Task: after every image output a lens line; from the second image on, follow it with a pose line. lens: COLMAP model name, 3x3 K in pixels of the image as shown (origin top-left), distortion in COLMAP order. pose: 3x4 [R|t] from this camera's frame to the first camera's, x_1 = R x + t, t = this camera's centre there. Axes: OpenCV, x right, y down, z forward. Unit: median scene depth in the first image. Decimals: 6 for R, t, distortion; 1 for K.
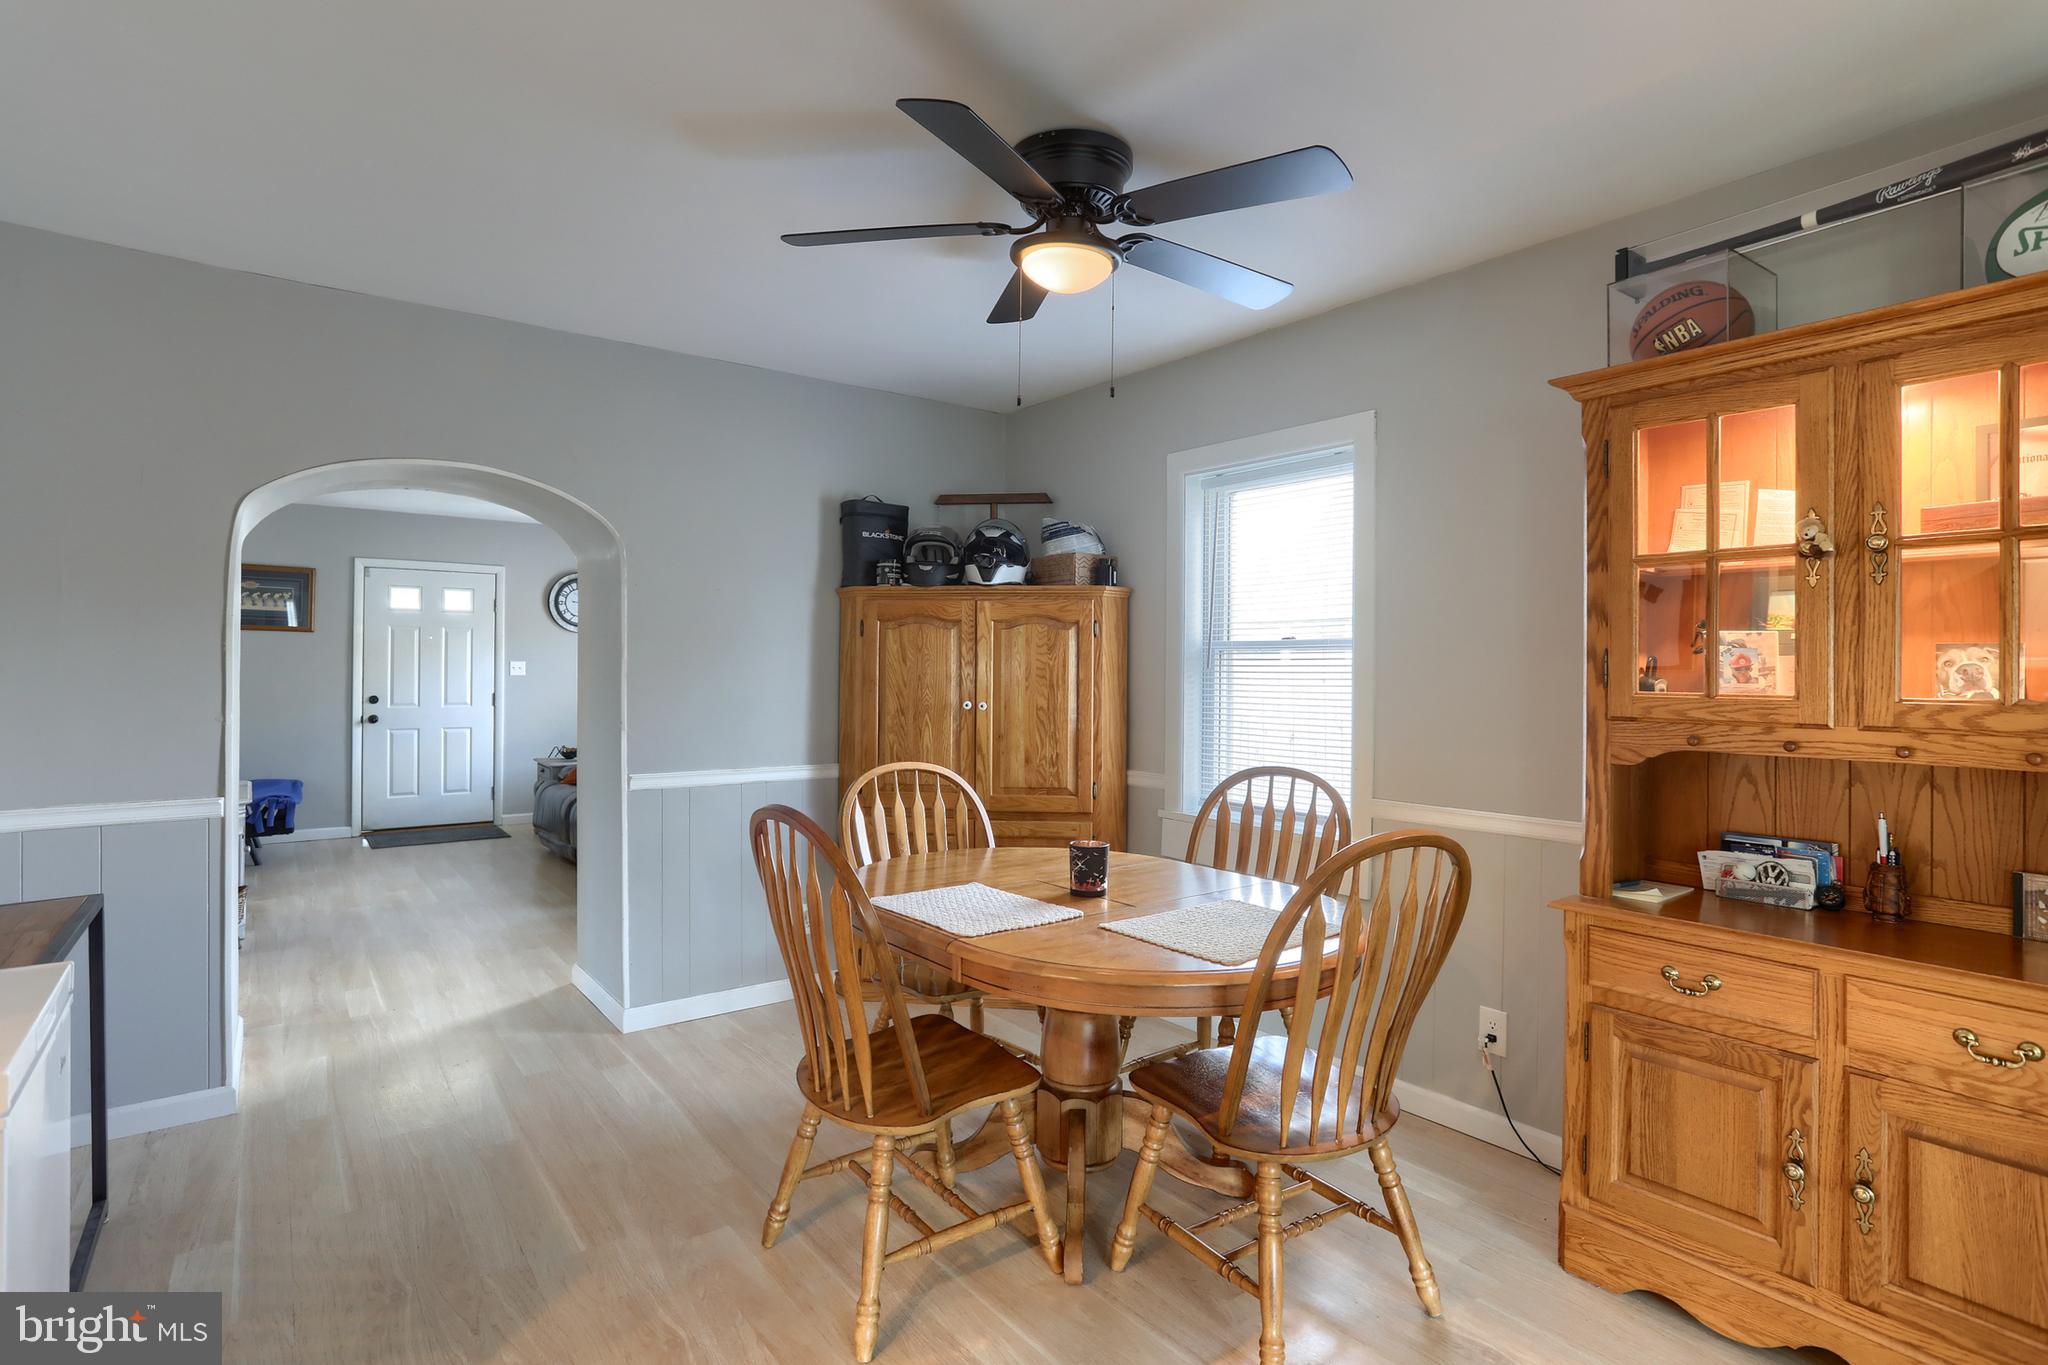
lens RADIAL K [[995.8, 0, 1024.0], [0, 995.8, 682.5], [0, 0, 1]] dist [-0.037326, 0.034433]
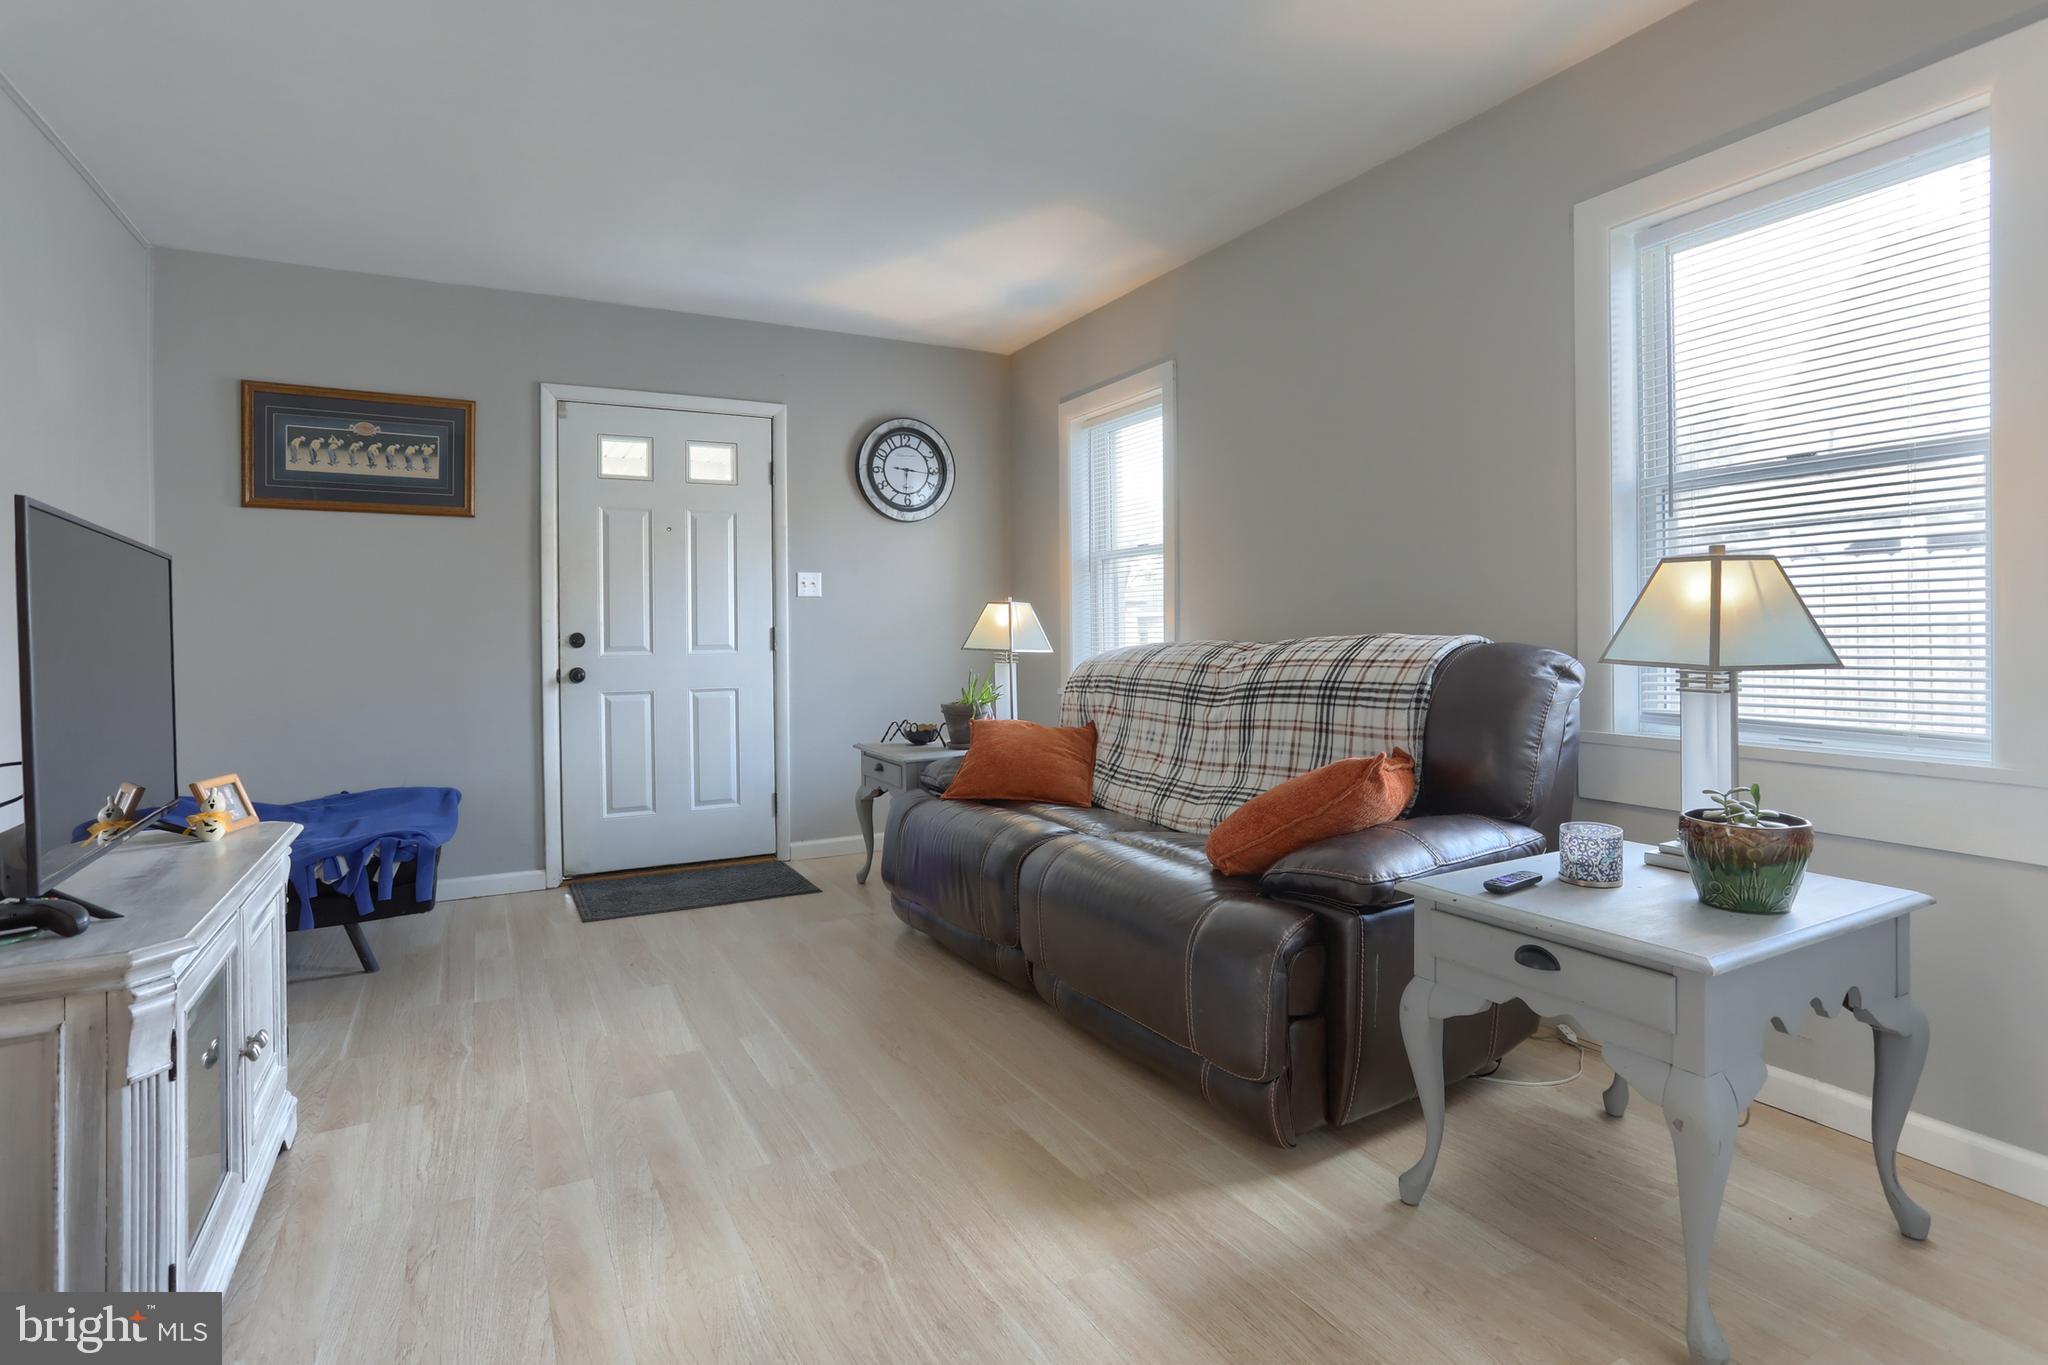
lens RADIAL K [[1014.0, 0, 1037.2], [0, 1014.0, 659.8], [0, 0, 1]] dist [-0.002826, 0.000525]
pose [[0.989377, -0.015123, -0.144583, -0.793046], [0.016840, 0.999801, 0.010656, 0.066920], [0.144393, -0.012978, 0.989435, 1.167694]]
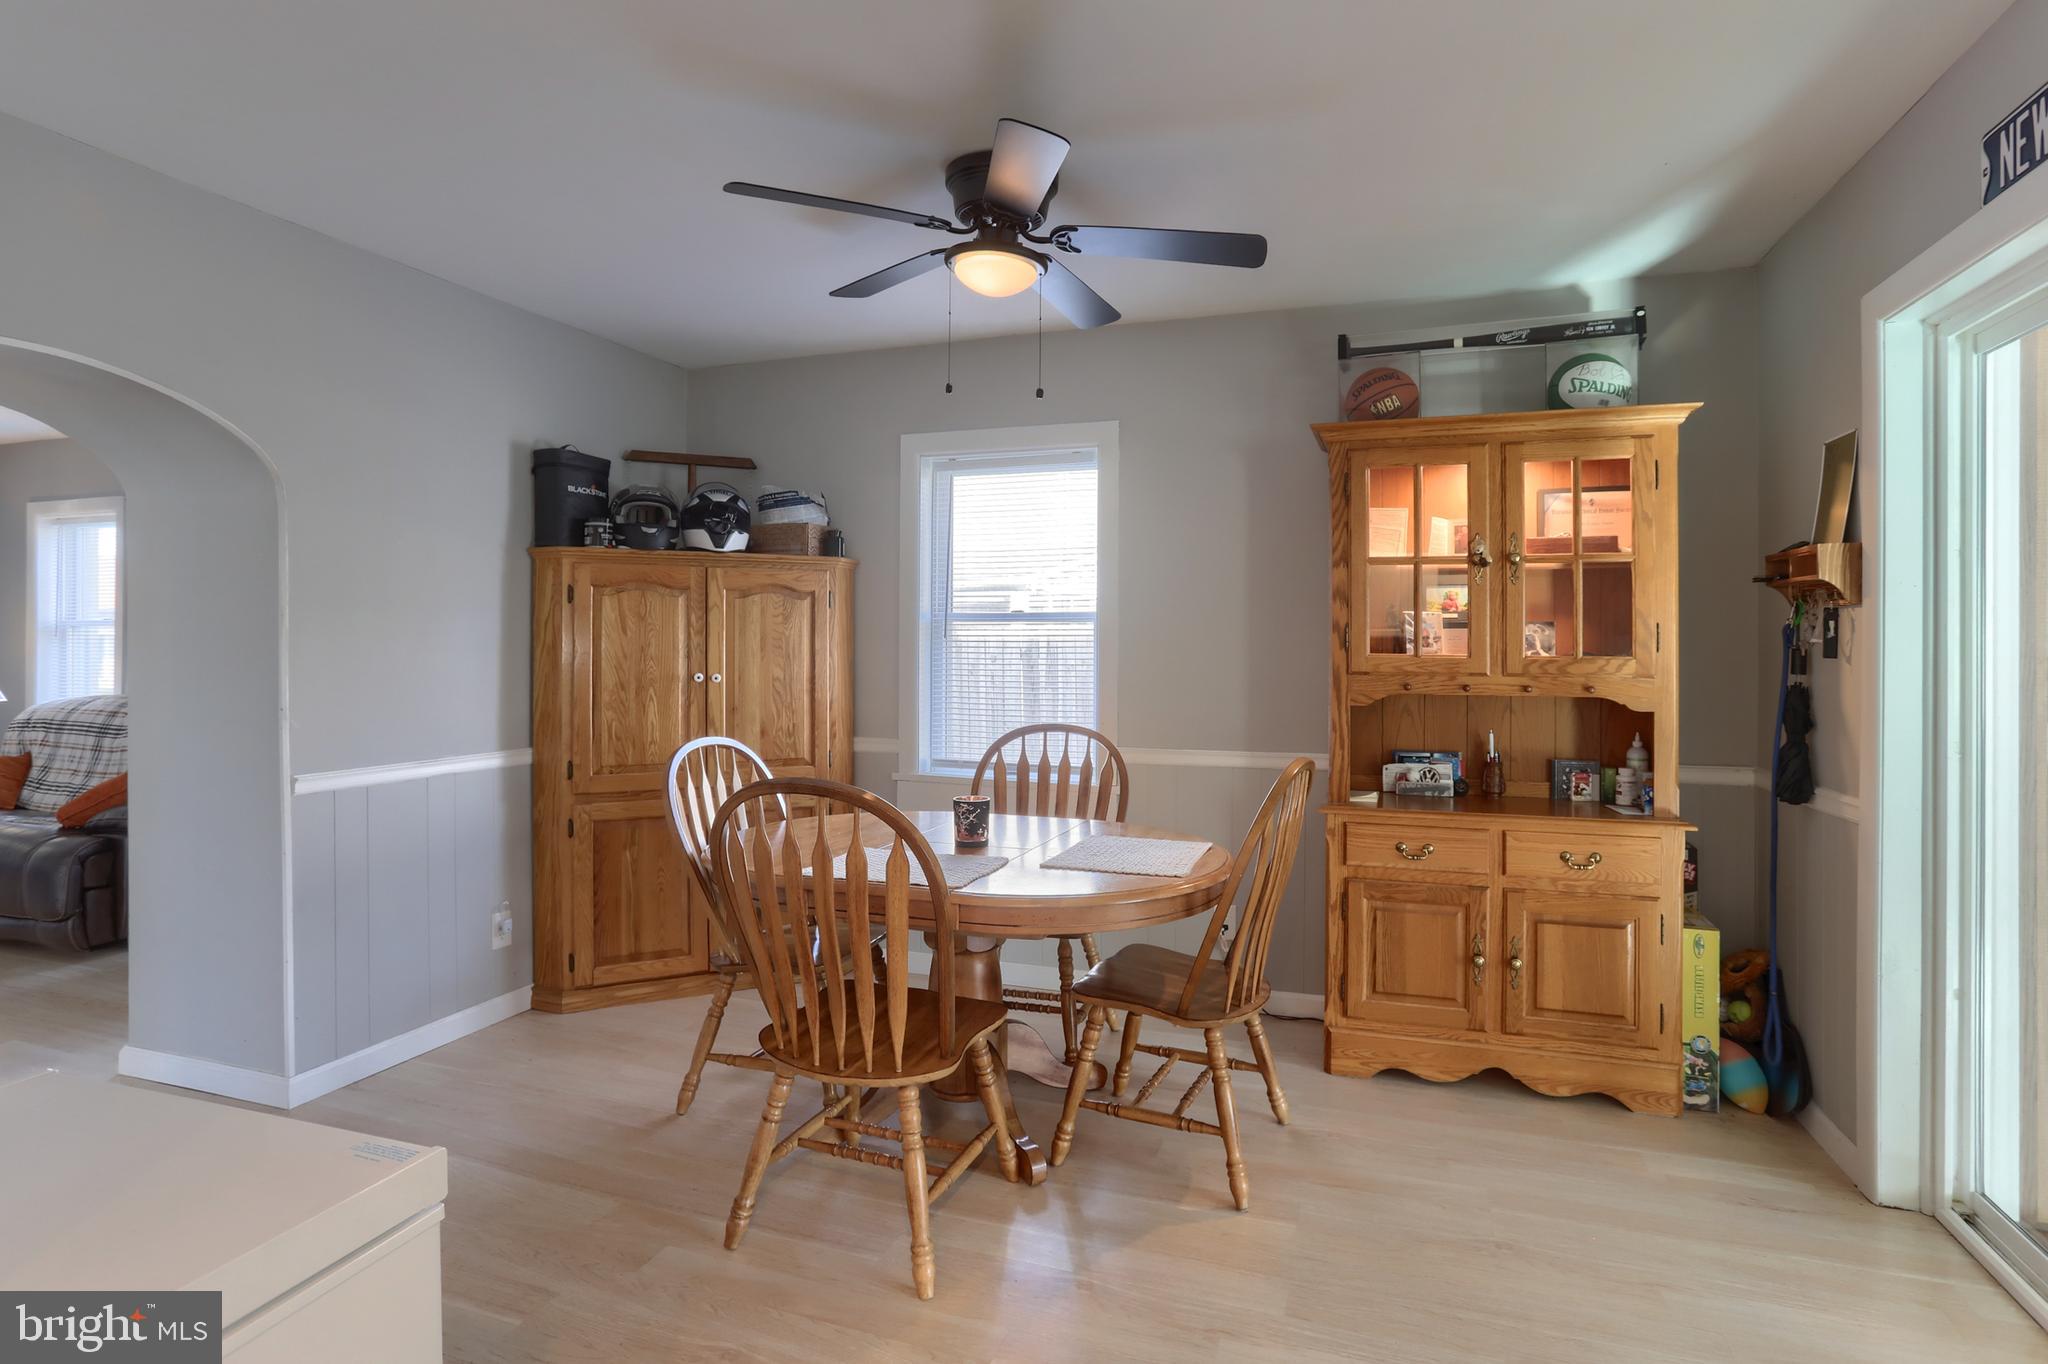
lens RADIAL K [[1014.0, 0, 1037.2], [0, 1014.0, 659.3], [0, 0, 1]] dist [-0.002826, 0.000525]
pose [[0.846409, -0.013613, 0.532359, -0.372530], [0.010012, 0.999903, 0.009651, -0.001070], [-0.532439, -0.002838, 0.846463, 0.014434]]
